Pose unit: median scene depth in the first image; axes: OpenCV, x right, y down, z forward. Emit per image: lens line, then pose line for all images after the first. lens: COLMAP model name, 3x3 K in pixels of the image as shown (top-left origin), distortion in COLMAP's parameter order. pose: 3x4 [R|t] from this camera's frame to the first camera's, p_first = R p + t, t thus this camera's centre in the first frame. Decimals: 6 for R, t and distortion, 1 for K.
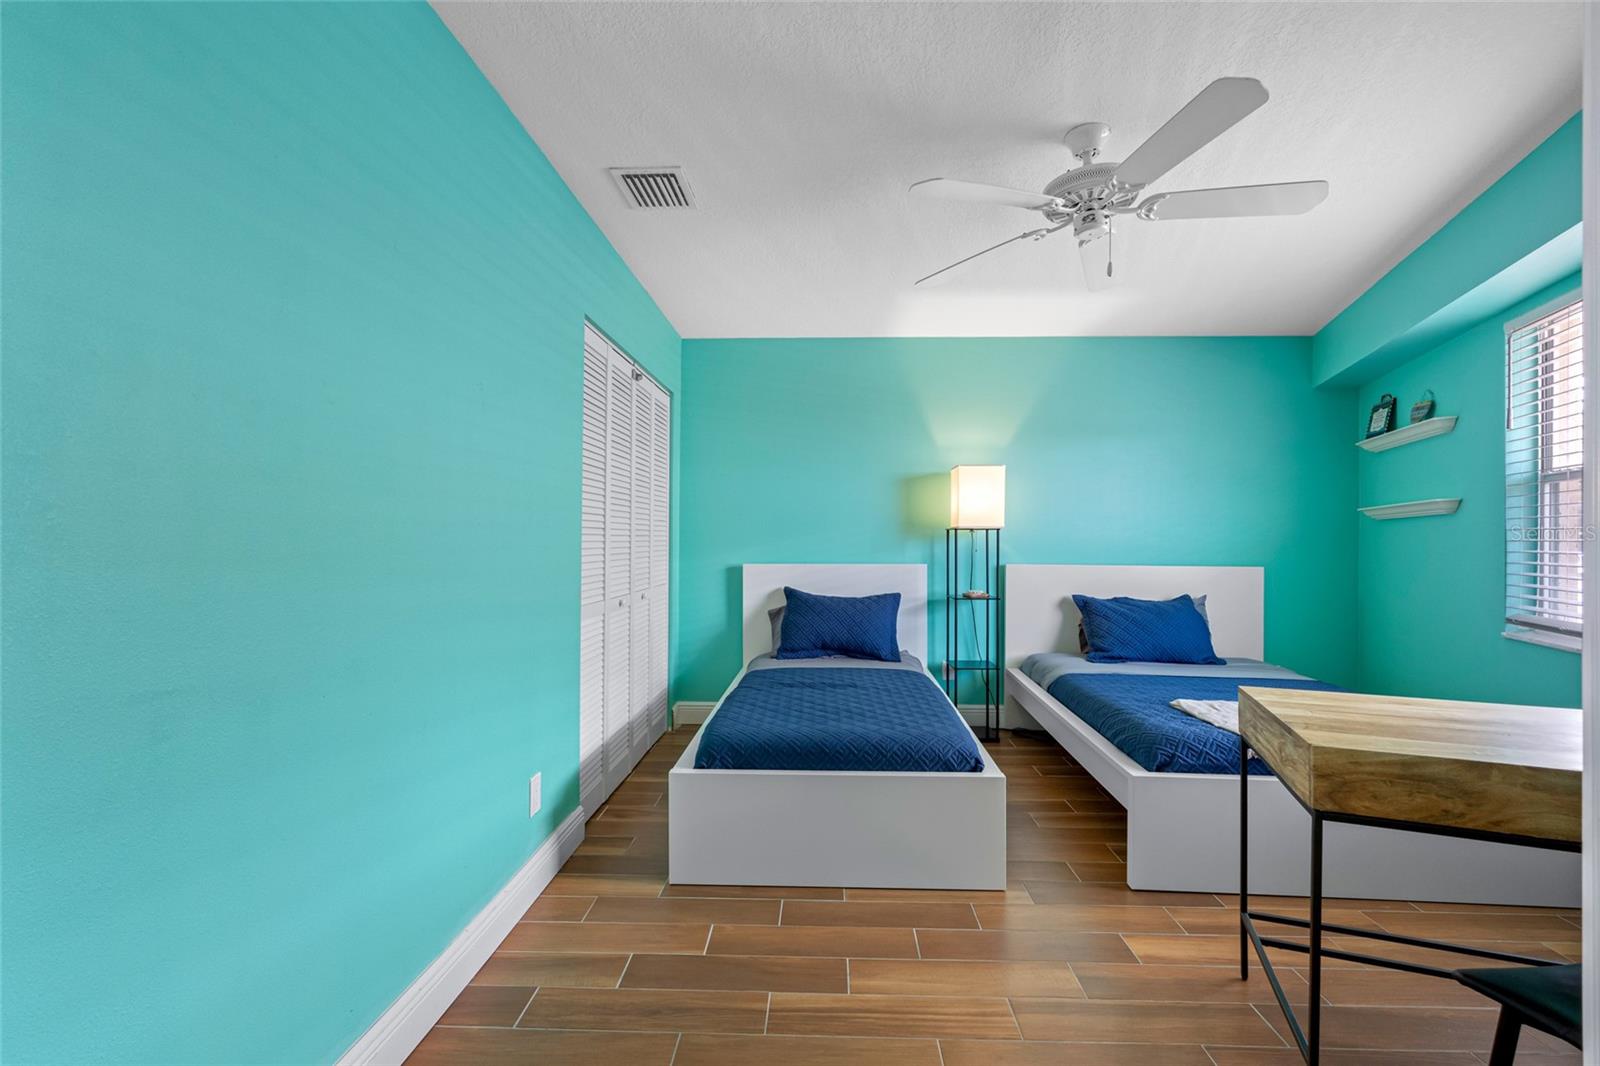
lens RADIAL K [[713.8, 0, 798.1], [0, 713.8, 524.7], [0, 0, 1]] dist [-0.002436, 0.000148]
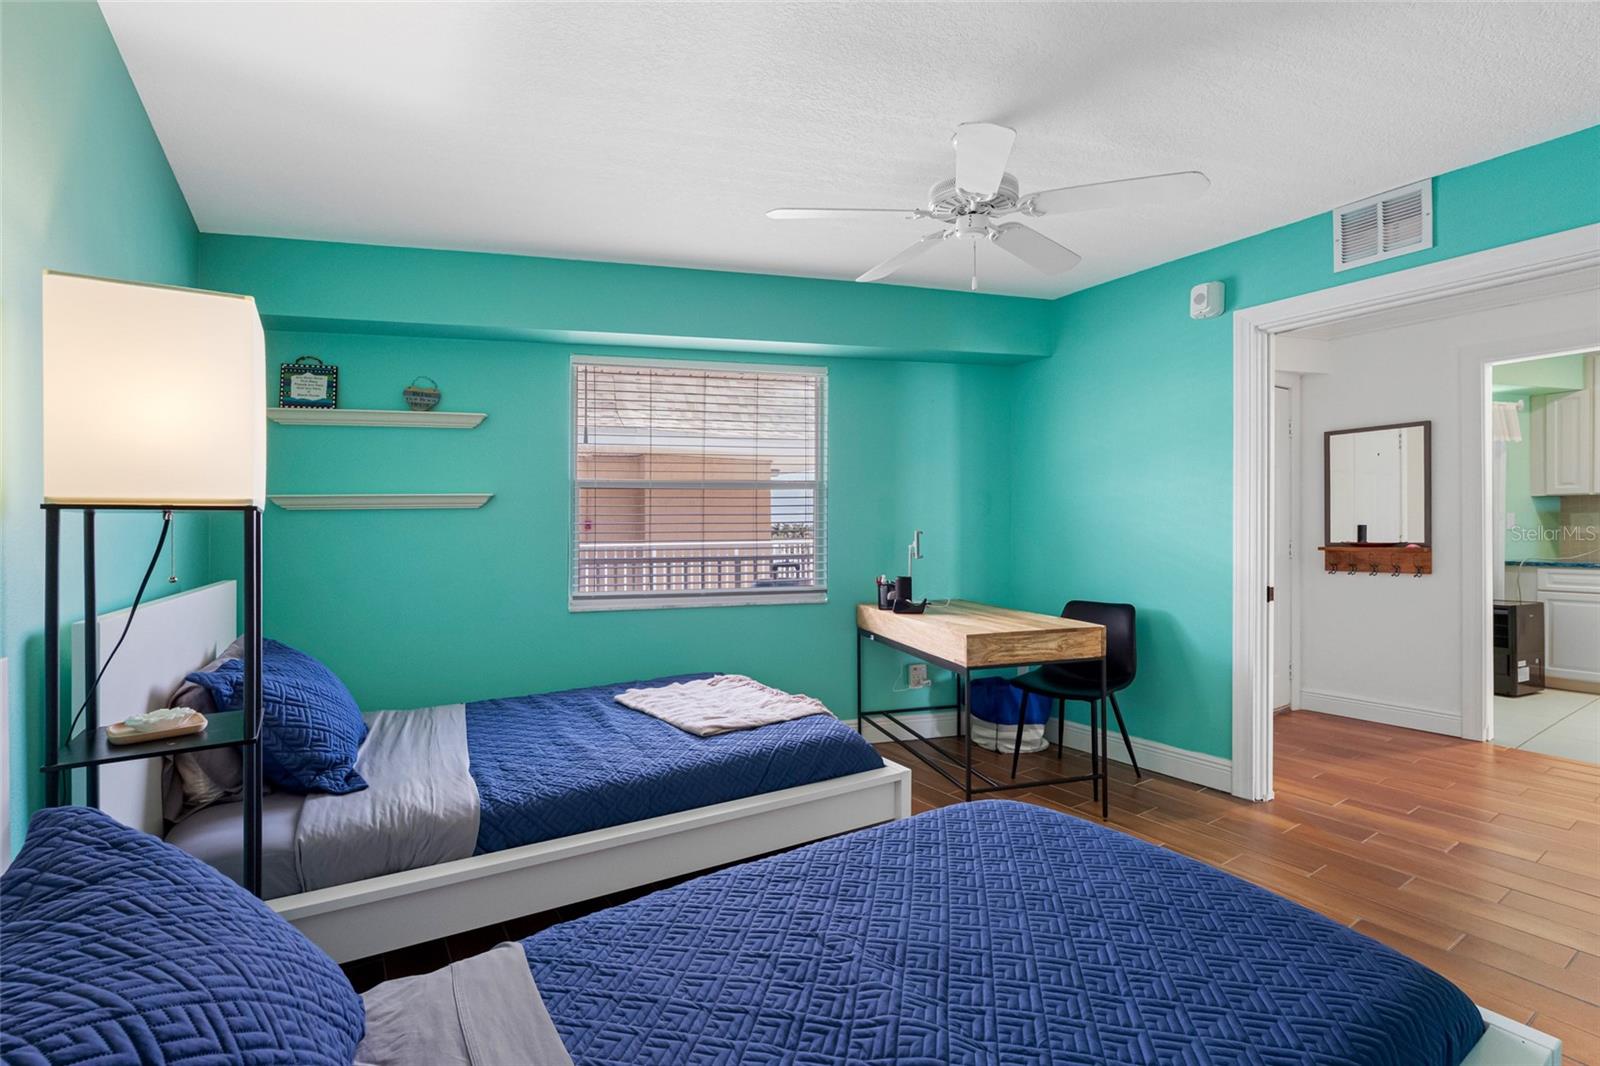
lens RADIAL K [[713.8, 0, 798.1], [0, 713.8, 524.7], [0, 0, 1]] dist [-0.002436, 0.000148]
pose [[-0.585822, 0.006253, 0.810416, -0.156935], [-0.008783, 0.999863, -0.014063, 0.015211], [-0.810392, -0.015356, -0.585686, 0.989352]]
